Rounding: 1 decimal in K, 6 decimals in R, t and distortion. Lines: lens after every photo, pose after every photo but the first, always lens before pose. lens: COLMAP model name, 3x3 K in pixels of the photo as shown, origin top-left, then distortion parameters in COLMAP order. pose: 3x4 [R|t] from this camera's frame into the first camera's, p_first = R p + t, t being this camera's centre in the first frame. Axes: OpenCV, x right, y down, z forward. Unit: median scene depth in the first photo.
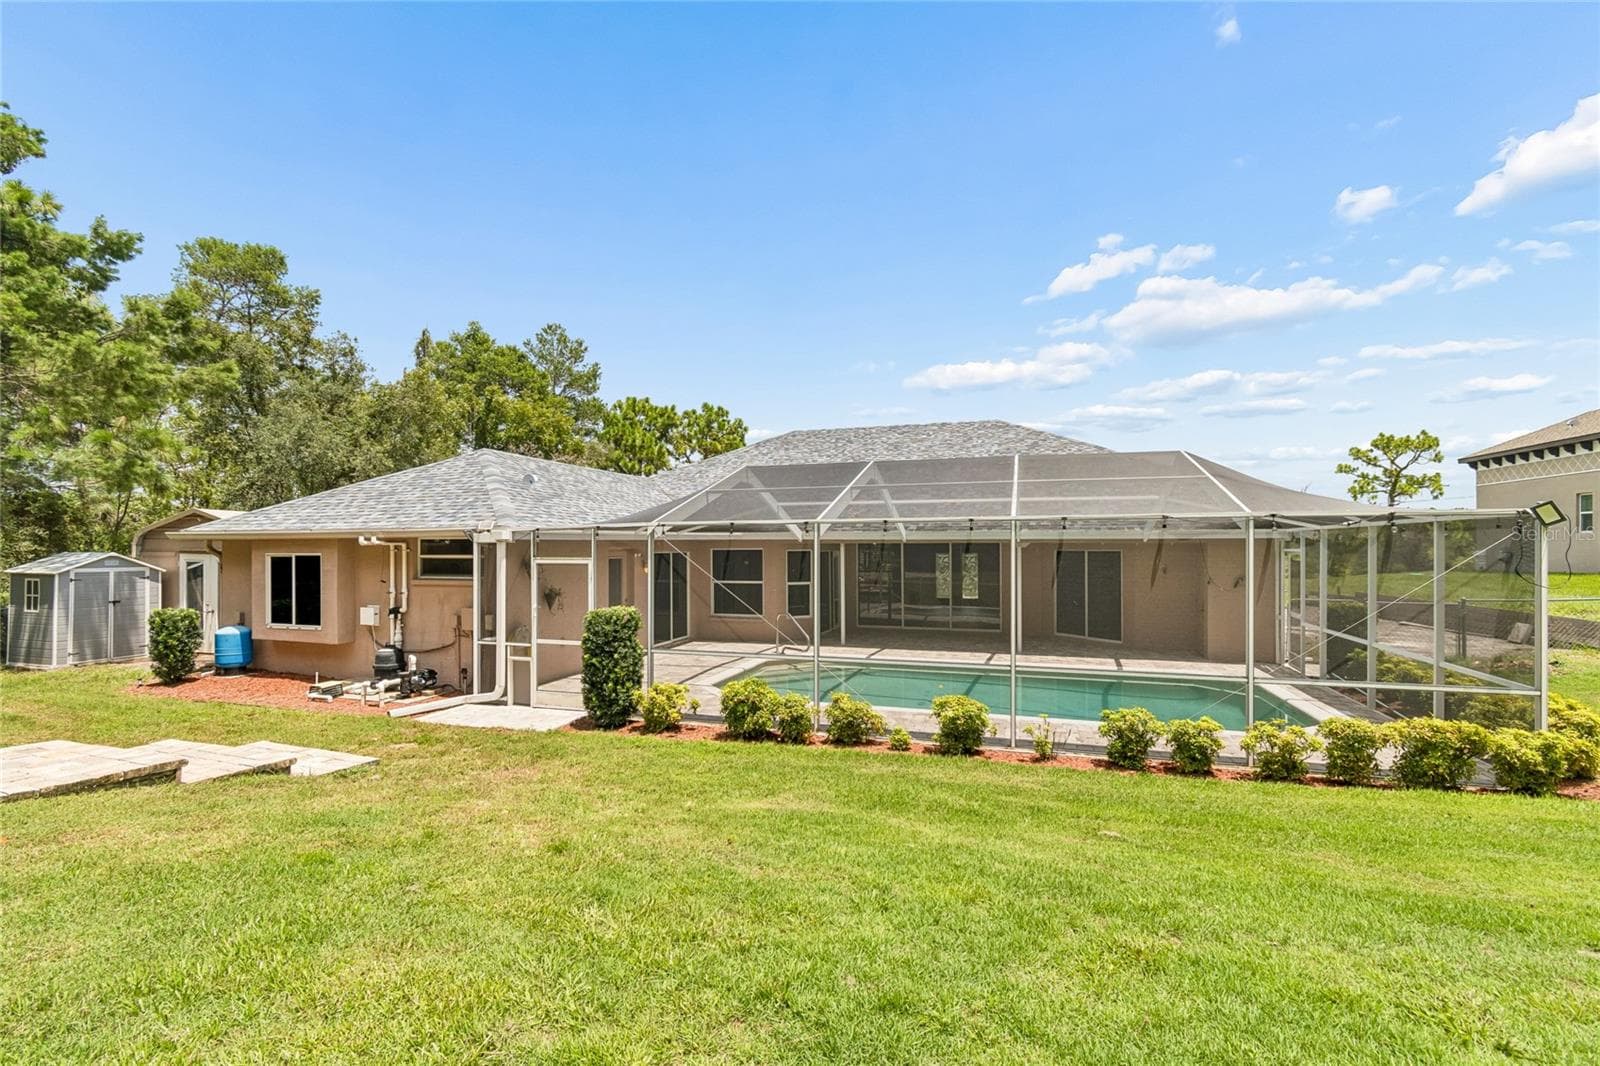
lens RADIAL K [[709.5, 0, 785.8], [0, 709.5, 557.0], [0, 0, 1]] dist [0.006007, 0.000713]
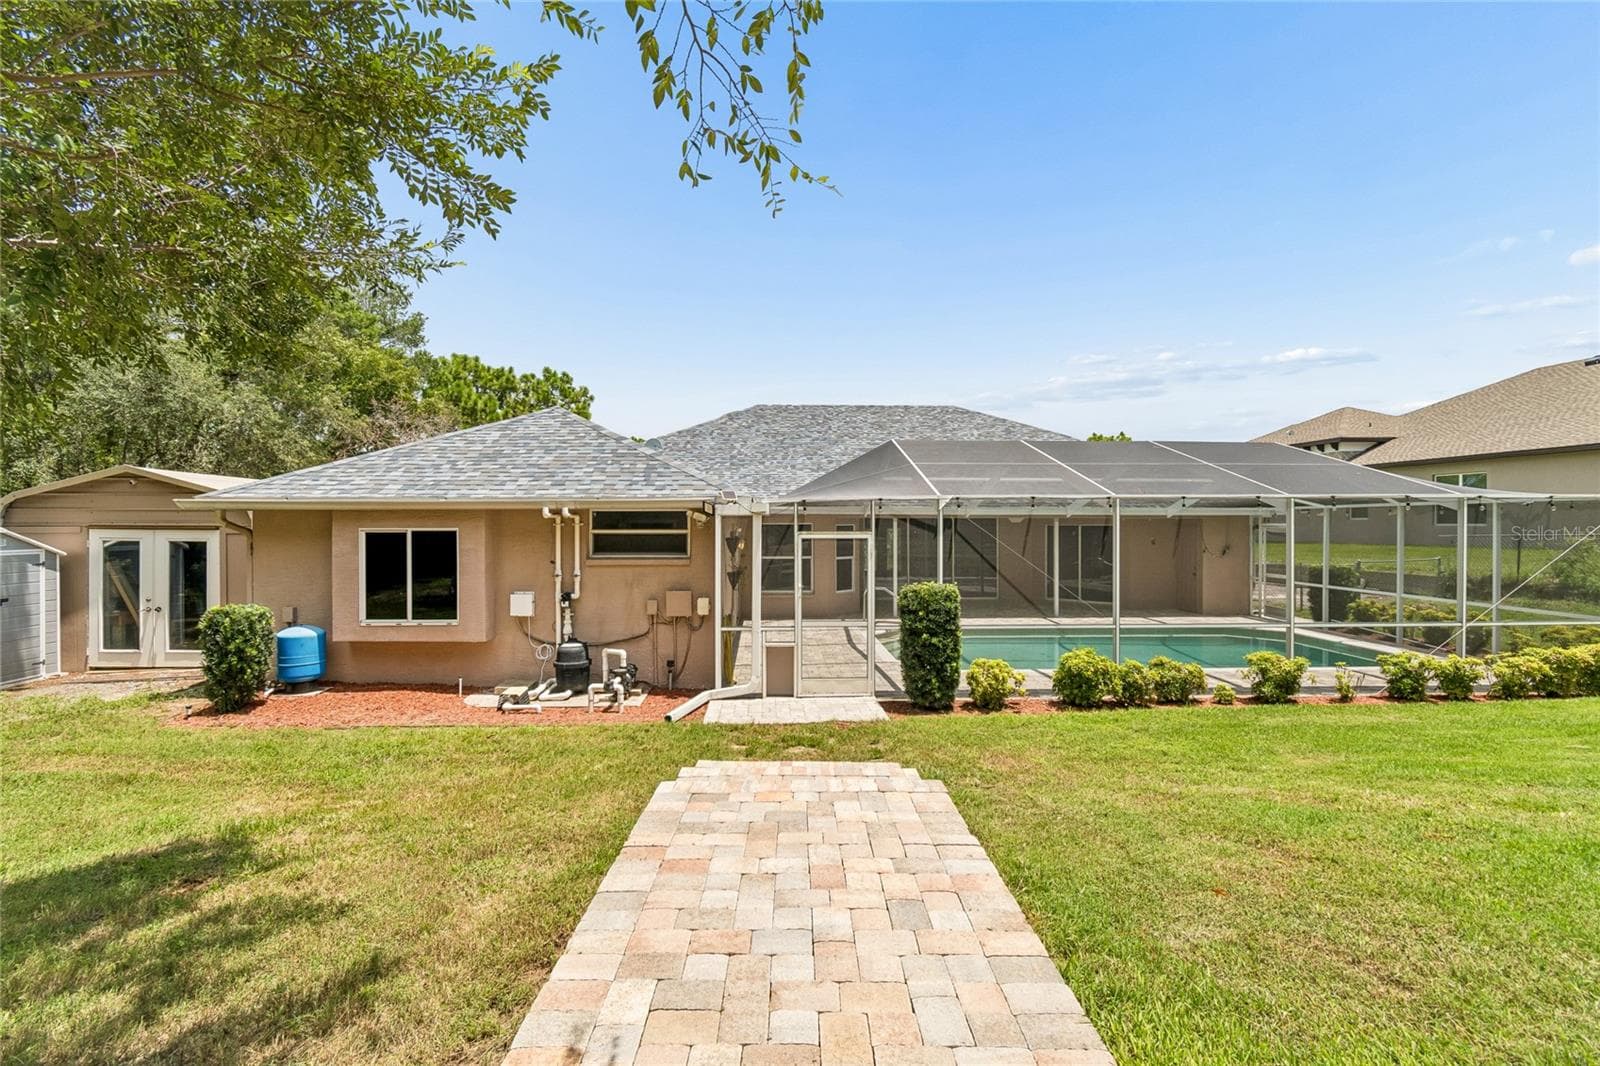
lens RADIAL K [[696.8, 0, 788.9], [0, 696.8, 535.2], [0, 0, 1]] dist [0.002183, 0.000366]
pose [[0.938624, -0.005005, 0.344906, -0.563240], [0.003833, 0.999984, 0.004080, 0.000994], [-0.344921, -0.002507, 0.938628, 0.142933]]
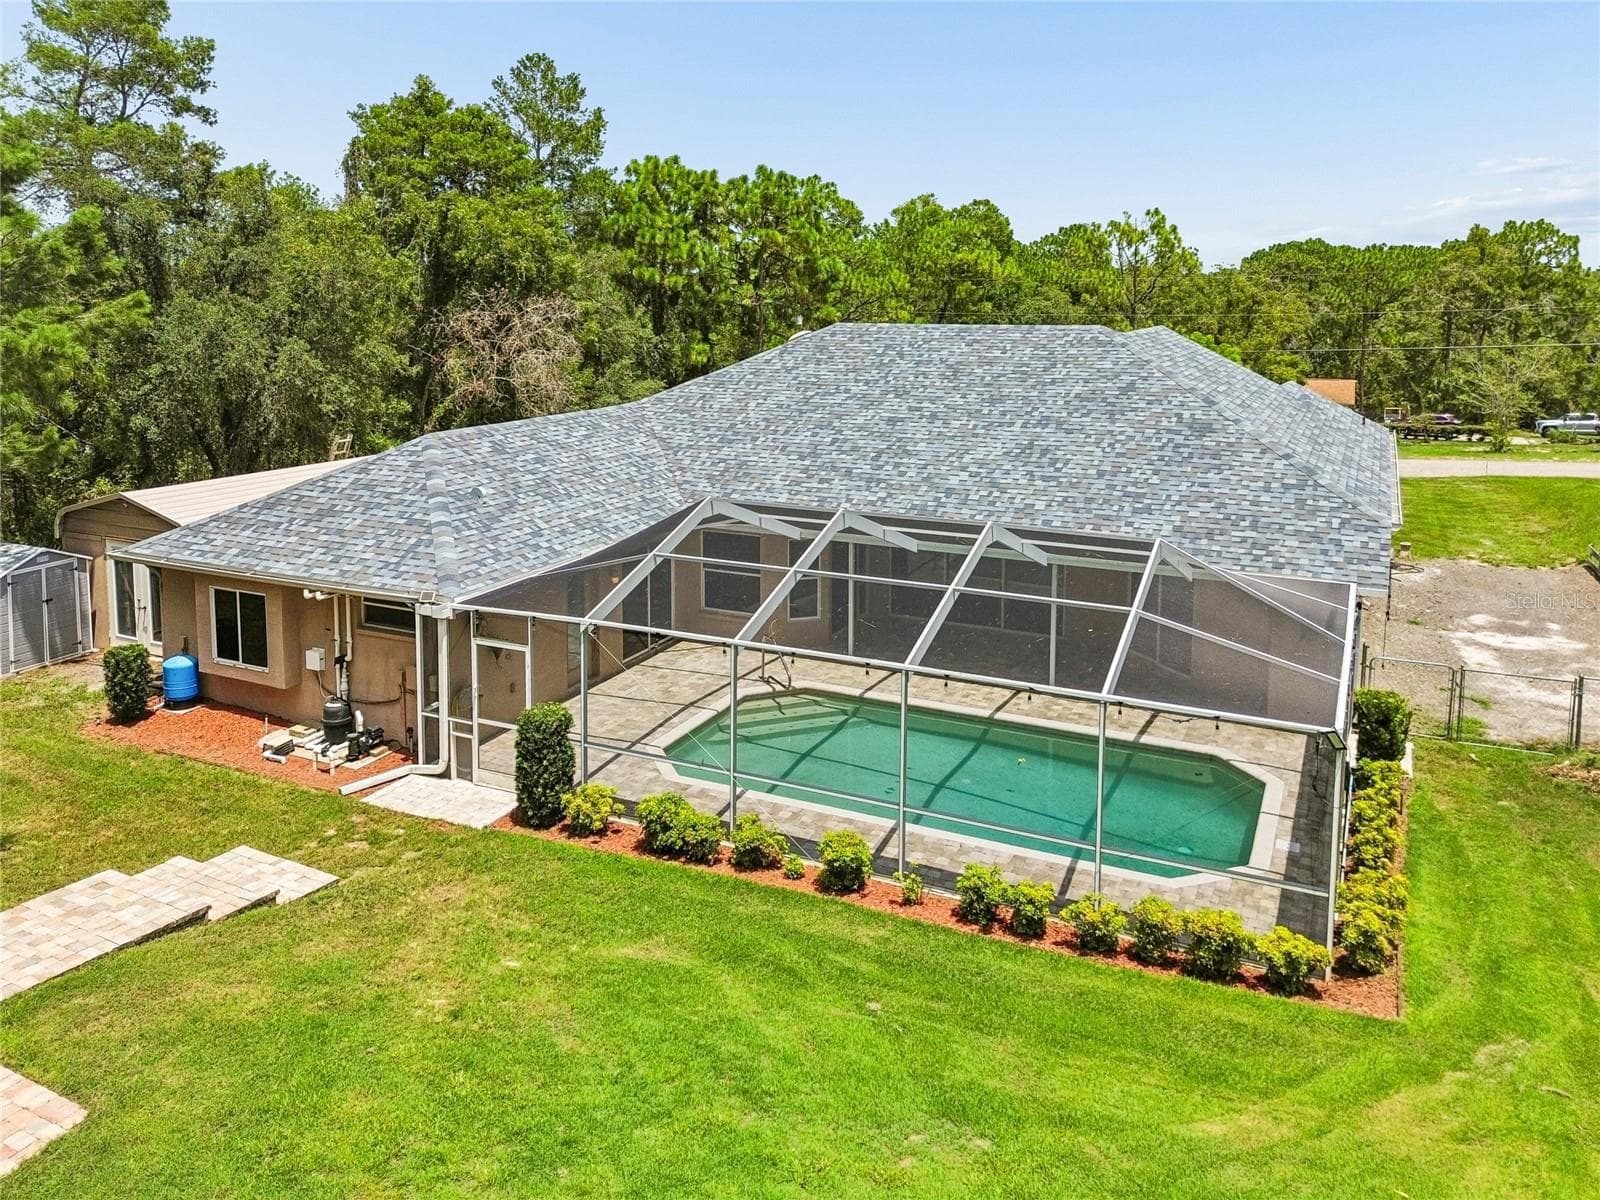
lens RADIAL K [[1195.9, 0, 798.8], [0, 1195.9, 418.1], [0, 0, 1]] dist [0.032588, -0.006985]
pose [[0.992484, 0.016710, -0.121228, 0.248665], [-0.004859, 0.995233, 0.097401, -0.395715], [0.122278, -0.096080, 0.987834, -0.483793]]
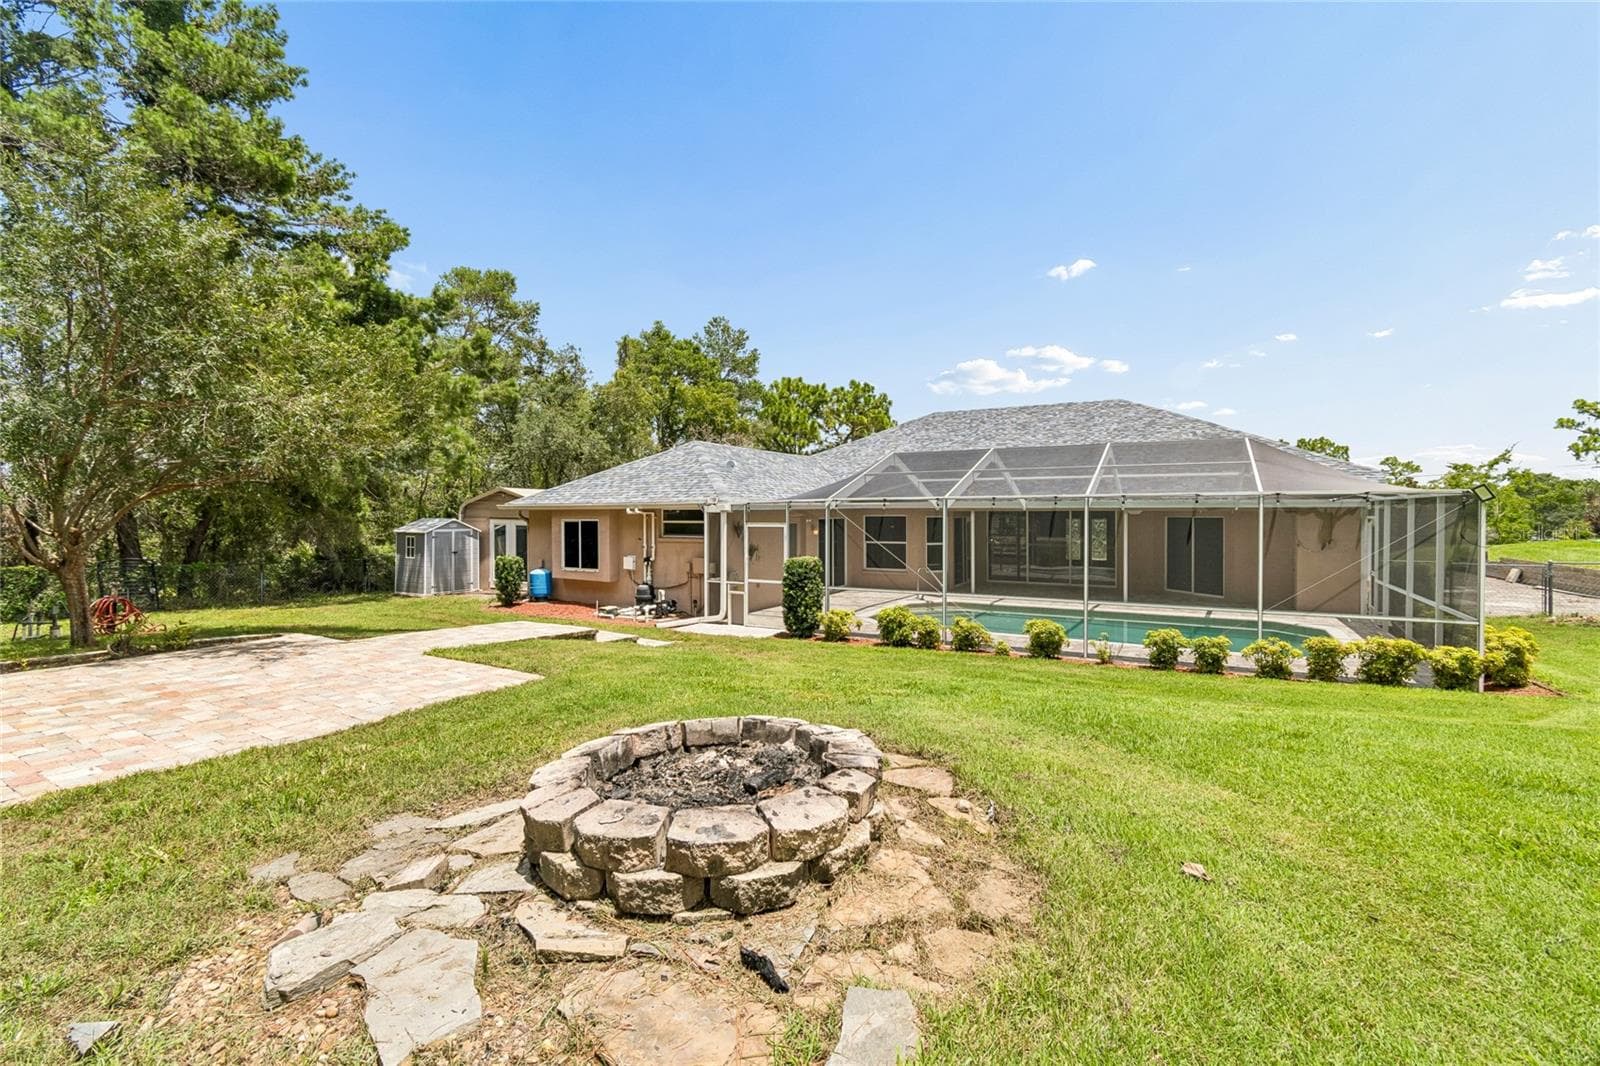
lens RADIAL K [[696.8, 0, 788.9], [0, 696.8, 535.2], [0, 0, 1]] dist [0.002183, 0.000366]
pose [[0.980482, 0.005260, -0.196540, 0.008207], [-0.001303, 0.999794, 0.020260, -0.002367], [0.196606, -0.019609, 0.980286, -0.313255]]
